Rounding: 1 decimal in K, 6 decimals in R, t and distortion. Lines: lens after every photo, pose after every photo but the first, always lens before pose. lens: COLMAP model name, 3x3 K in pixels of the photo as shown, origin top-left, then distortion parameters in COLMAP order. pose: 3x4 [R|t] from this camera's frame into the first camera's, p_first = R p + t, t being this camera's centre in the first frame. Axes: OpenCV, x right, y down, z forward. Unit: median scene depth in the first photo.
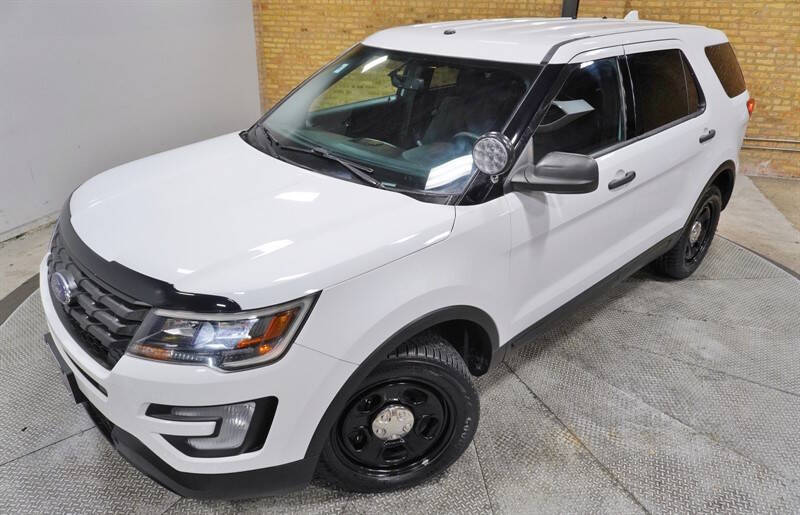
lens RADIAL K [[562.2, 0, 403.6], [0, 562.2, 241.4], [0, 0, 1]] dist [-0.037100, 0.023272]
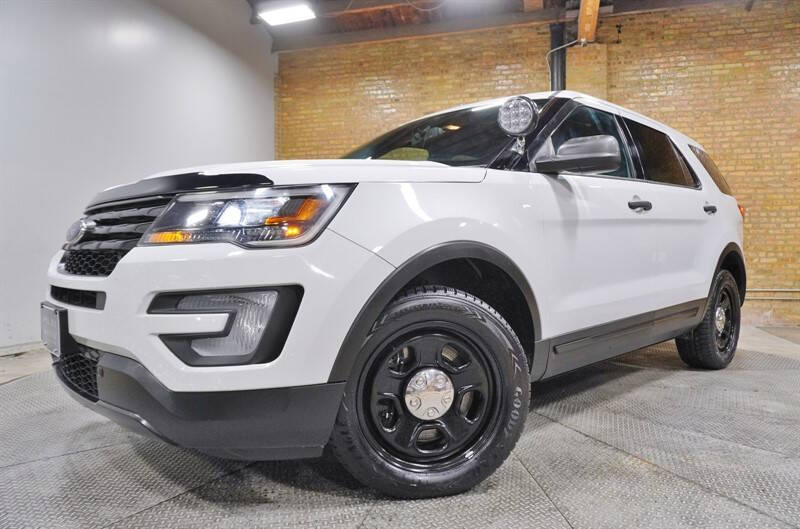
lens RADIAL K [[545.1, 0, 404.2], [0, 545.1, 236.0], [0, 0, 1]] dist [-0.048753, 0.030834]
pose [[0.999951, -0.008867, 0.004328, -0.054822], [0.009865, 0.906727, -0.421603, 0.428604], [-0.000185, 0.421625, 0.906770, 0.154034]]
